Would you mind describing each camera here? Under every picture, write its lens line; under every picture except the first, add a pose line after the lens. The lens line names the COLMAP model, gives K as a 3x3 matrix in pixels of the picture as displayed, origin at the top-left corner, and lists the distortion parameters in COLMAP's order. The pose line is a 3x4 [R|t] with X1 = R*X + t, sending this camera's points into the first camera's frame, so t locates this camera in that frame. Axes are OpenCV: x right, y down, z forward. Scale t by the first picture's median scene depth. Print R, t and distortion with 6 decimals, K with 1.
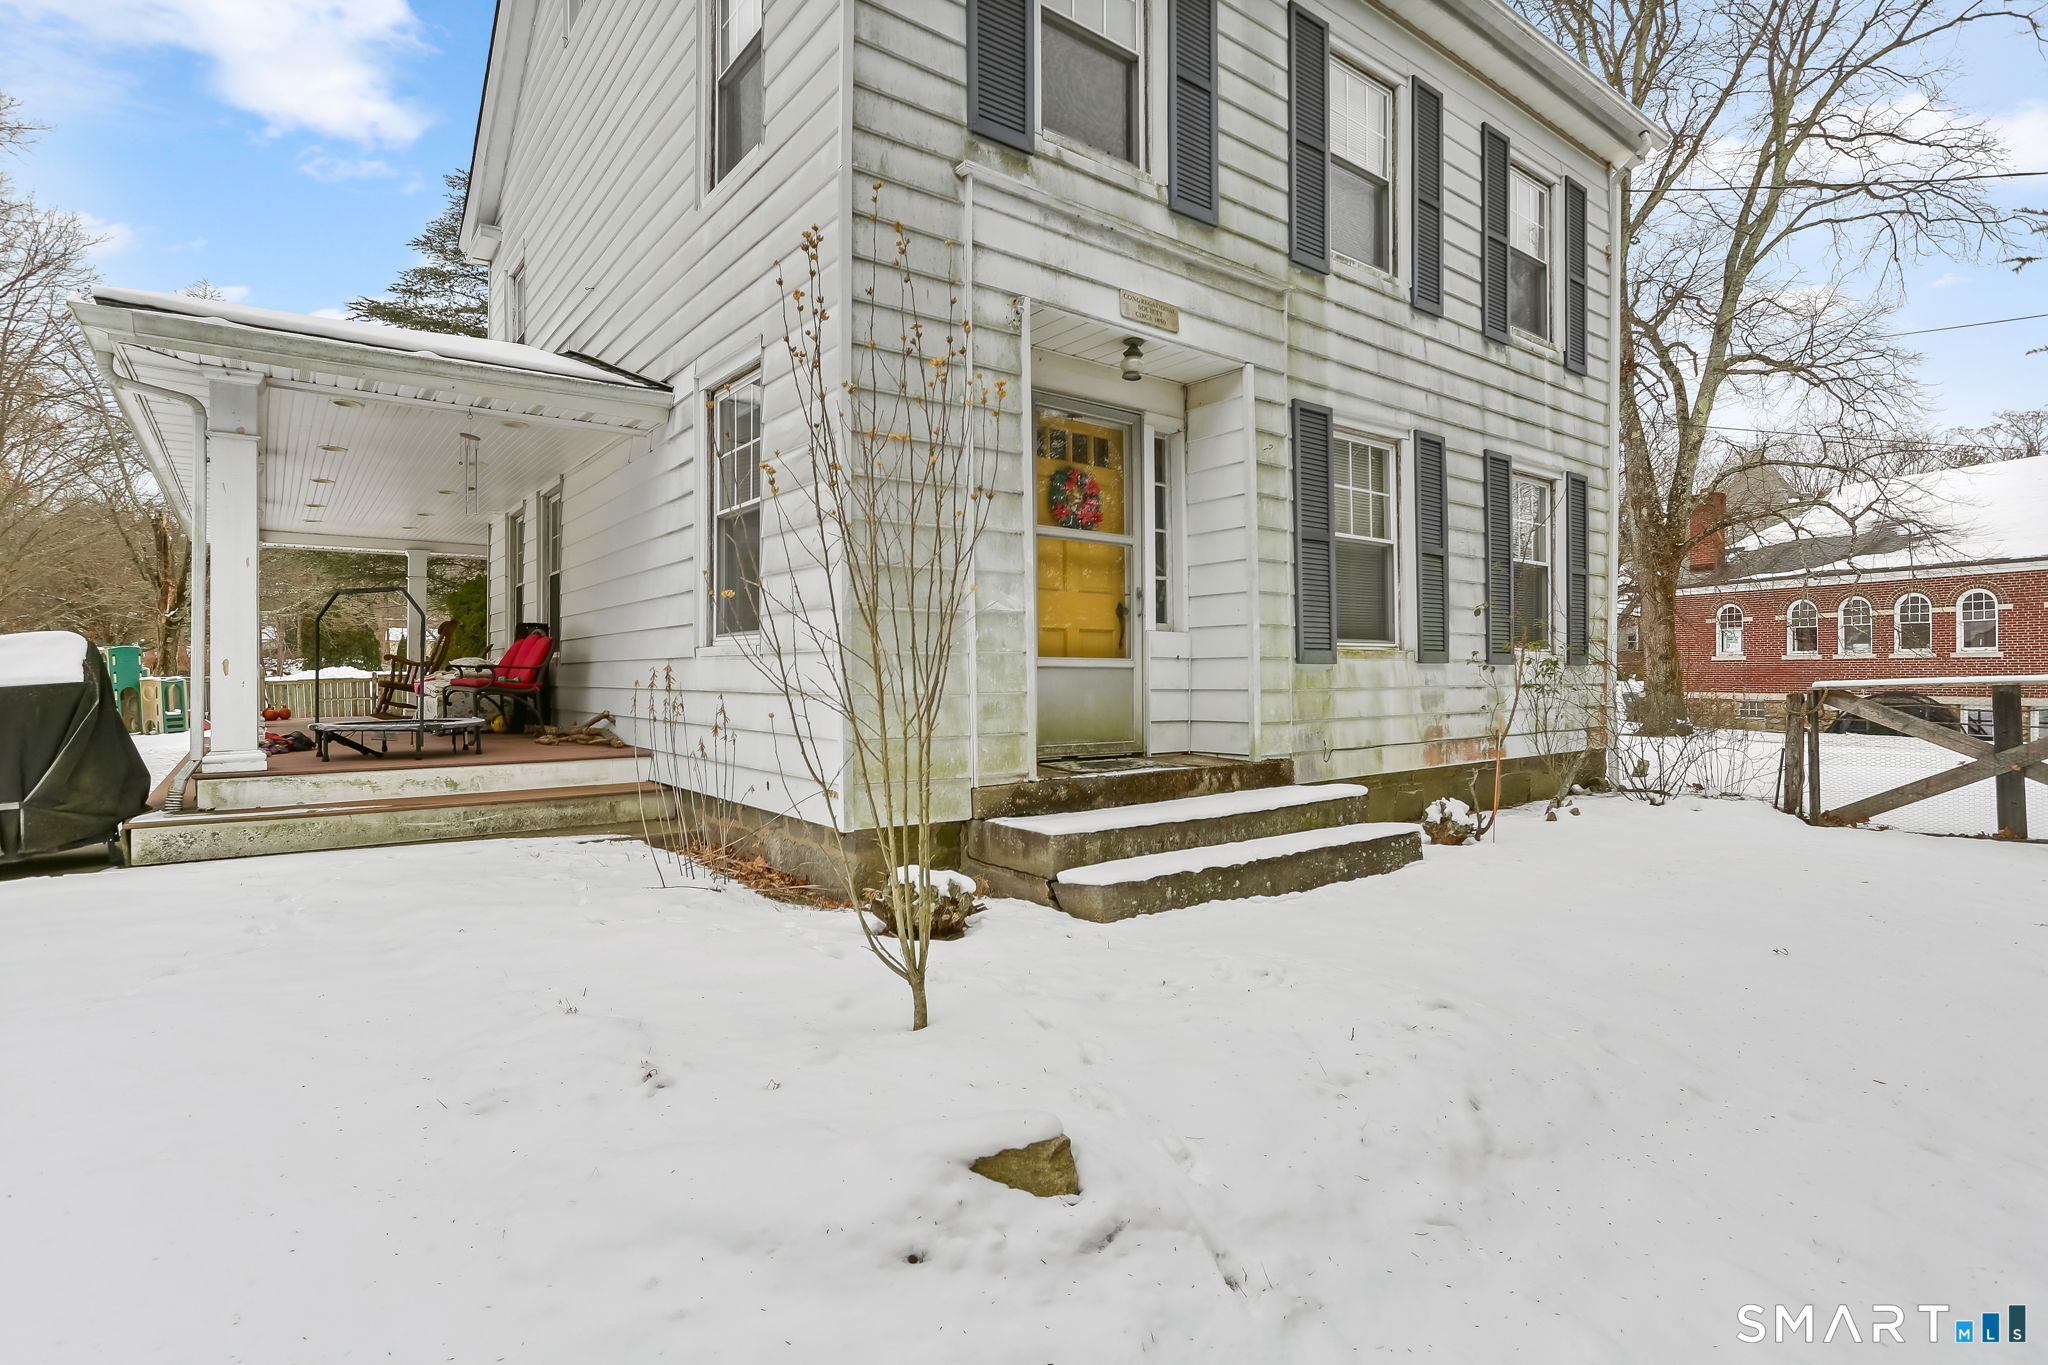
lens RADIAL K [[1001.2, 0, 1015.5], [0, 1001.2, 670.9], [0, 0, 1]] dist [-0.054464, 0.037200]
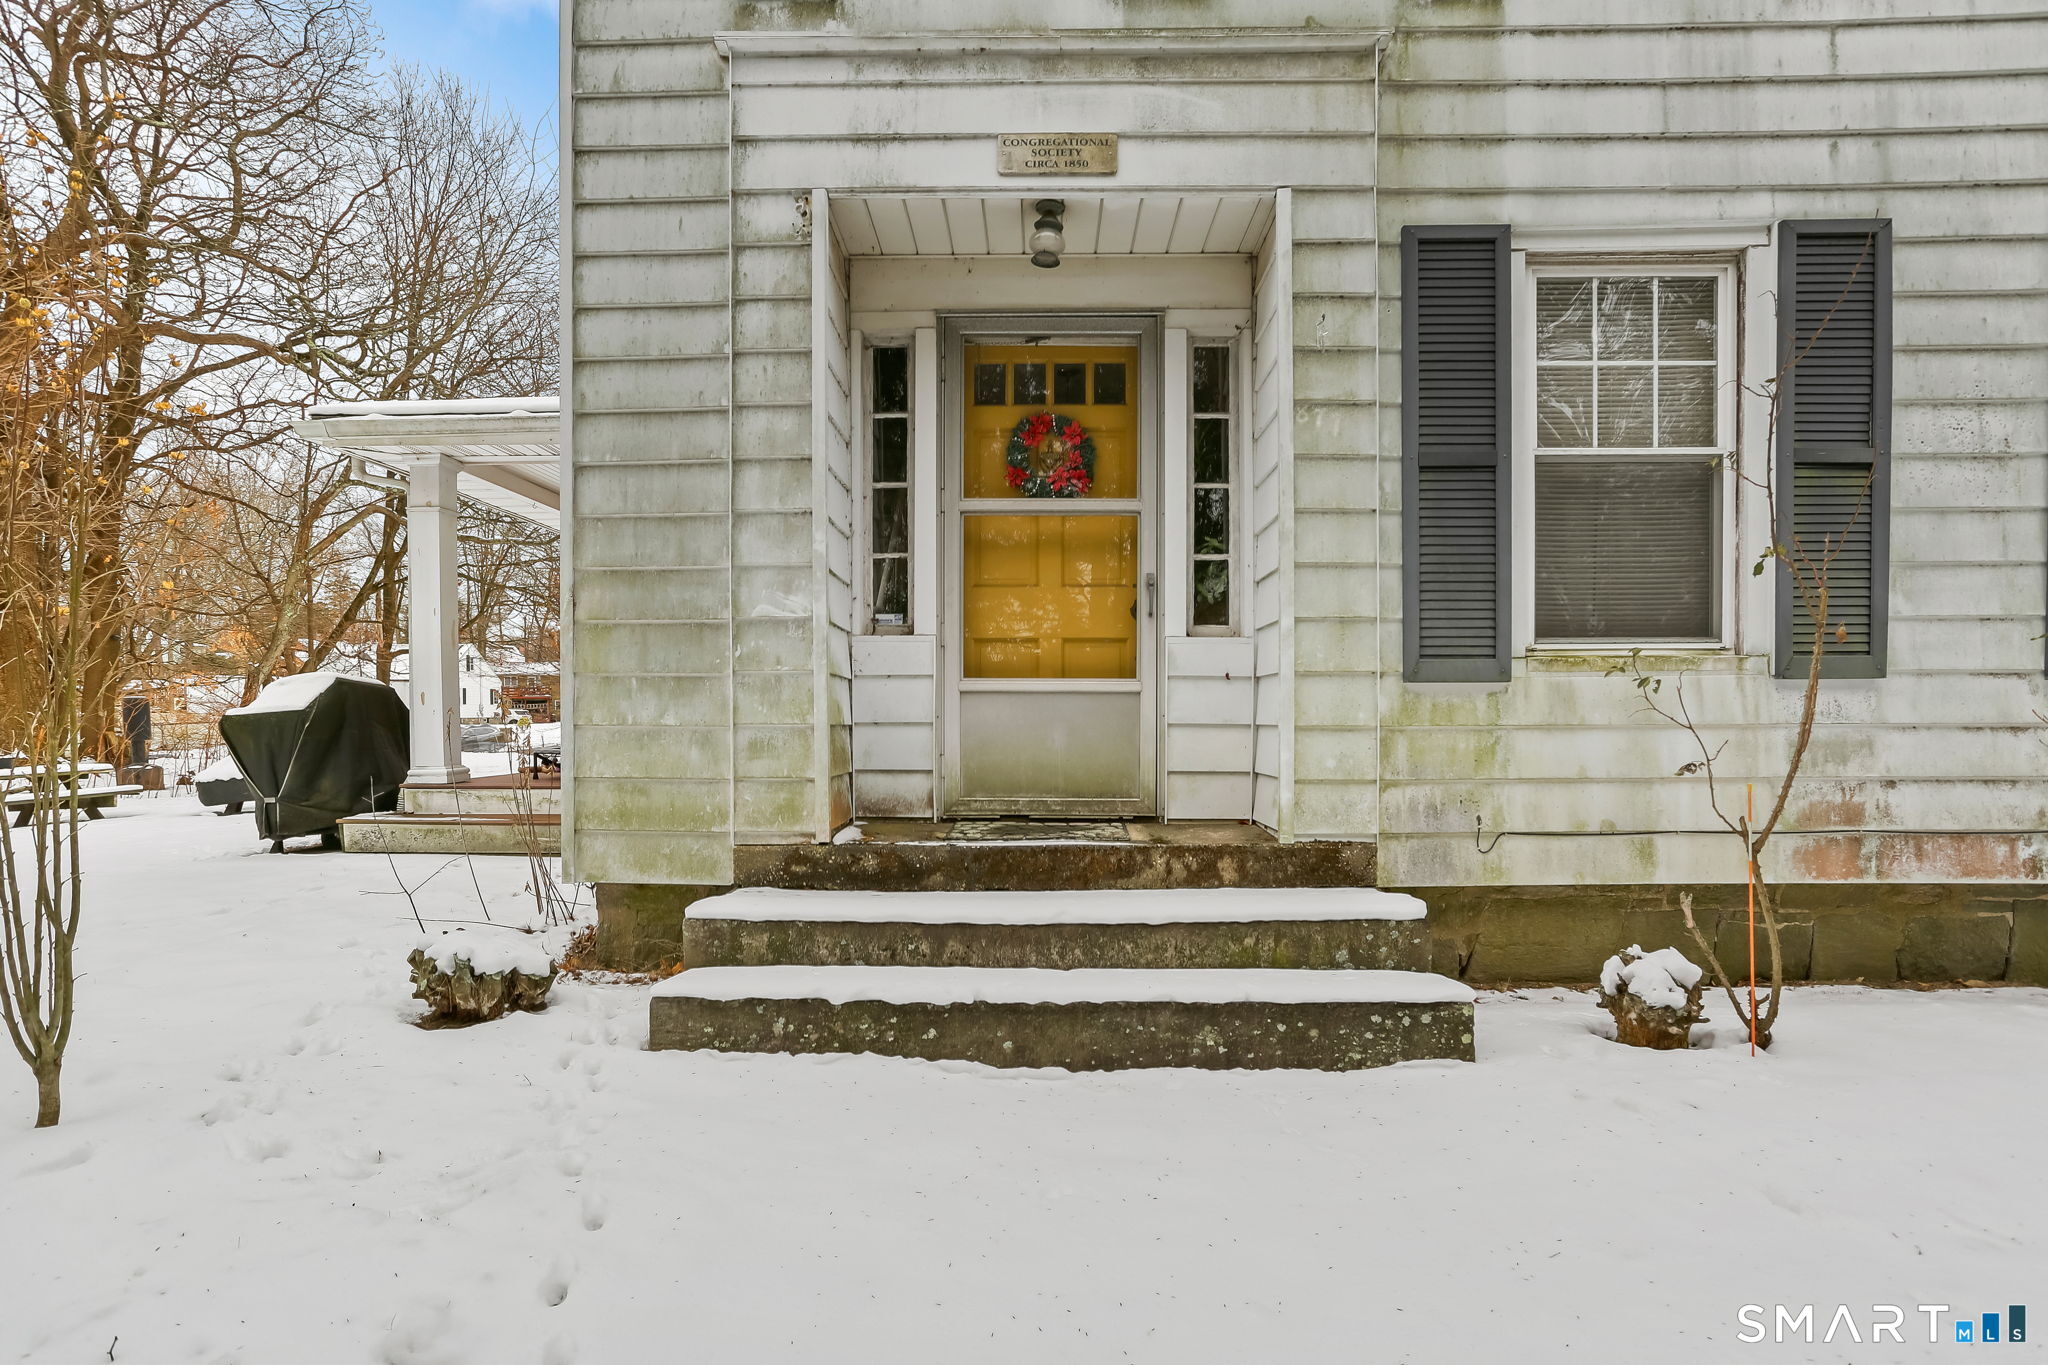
lens RADIAL K [[1024.2, 0, 1024.1], [0, 1024.2, 742.5], [0, 0, 1]] dist [-0.048038, 0.027242]
pose [[0.785791, 0.020432, -0.618154, 0.518259], [0.002323, 0.999350, 0.035986, 0.006626], [0.618487, -0.029713, 0.785233, 0.424234]]
